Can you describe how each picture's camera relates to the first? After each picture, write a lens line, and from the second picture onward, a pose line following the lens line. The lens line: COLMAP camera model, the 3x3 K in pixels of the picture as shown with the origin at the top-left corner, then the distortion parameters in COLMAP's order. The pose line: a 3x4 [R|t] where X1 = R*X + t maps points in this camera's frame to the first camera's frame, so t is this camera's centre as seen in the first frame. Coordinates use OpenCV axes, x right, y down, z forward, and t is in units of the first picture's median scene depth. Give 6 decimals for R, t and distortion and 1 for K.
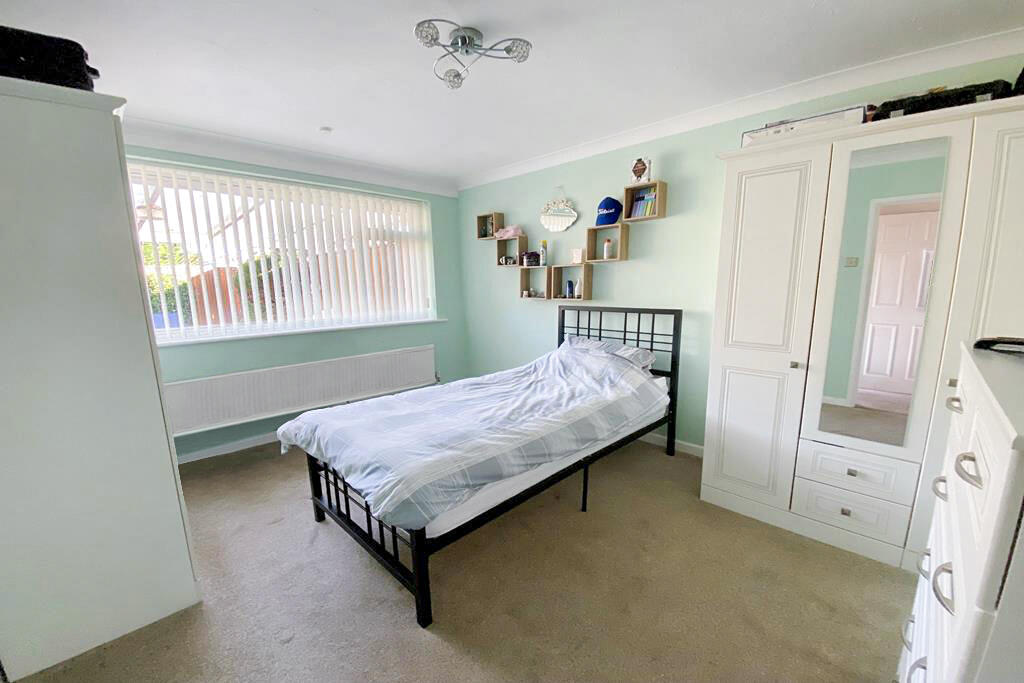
lens RADIAL K [[415.8, 0, 512.0], [0, 415.8, 341.5], [0, 0, 1]] dist [0.076689, -0.046145]
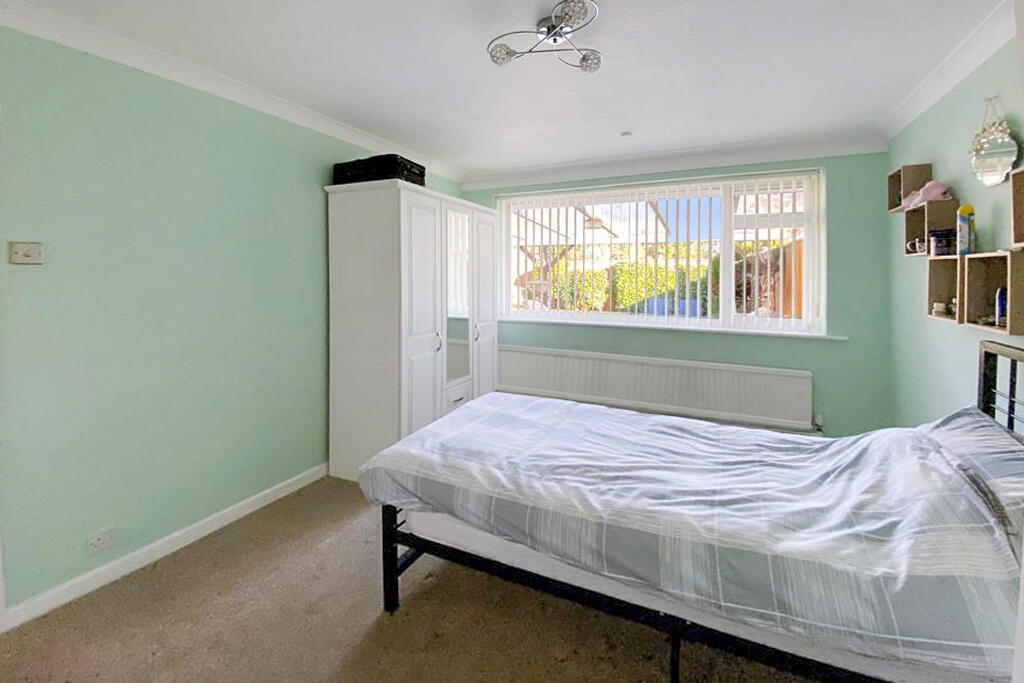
lens RADIAL K [[444.8, 0, 510.9], [0, 444.8, 270.6], [0, 0, 1]] dist [-0.000555, -0.014446]
pose [[0.310829, 0.007431, -0.950437, 0.628455], [-0.144751, 0.988675, -0.039609, -0.104798], [0.939379, 0.149888, 0.308384, 0.555776]]
